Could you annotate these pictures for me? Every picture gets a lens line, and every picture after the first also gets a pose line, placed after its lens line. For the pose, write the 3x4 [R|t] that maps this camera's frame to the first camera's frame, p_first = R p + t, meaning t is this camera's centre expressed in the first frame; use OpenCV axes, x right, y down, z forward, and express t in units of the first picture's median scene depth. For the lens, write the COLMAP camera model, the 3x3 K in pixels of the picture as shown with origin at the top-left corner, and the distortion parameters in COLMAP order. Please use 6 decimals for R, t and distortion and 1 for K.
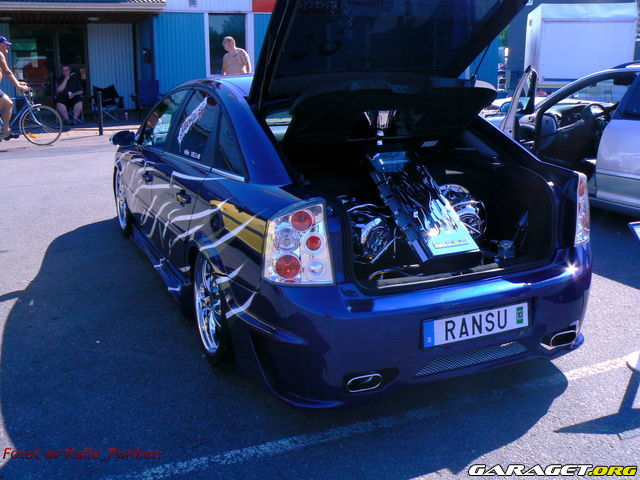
lens RADIAL K [[669.3, 0, 320.0], [0, 669.3, 240.0], [0, 0, 1]] dist [-0.129242, 0.014377]
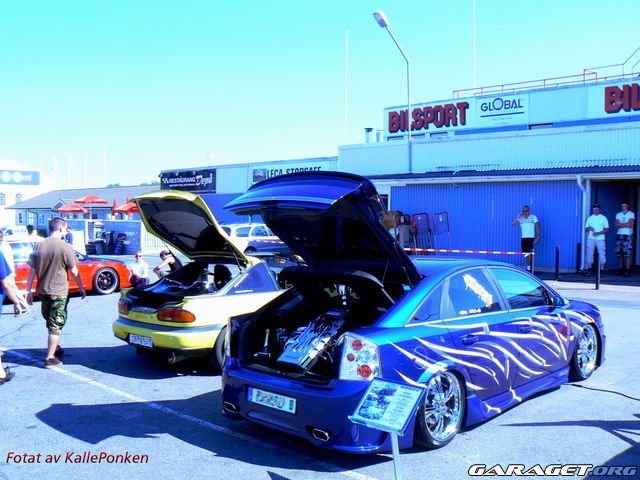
lens RADIAL K [[669.3, 0, 320.0], [0, 669.3, 240.0], [0, 0, 1]] dist [-0.129242, 0.014377]
pose [[0.410867, 0.043220, -0.910670, 1.922048], [-0.234657, 0.970236, -0.059823, -0.221862], [0.880979, 0.238274, 0.408780, 0.253627]]
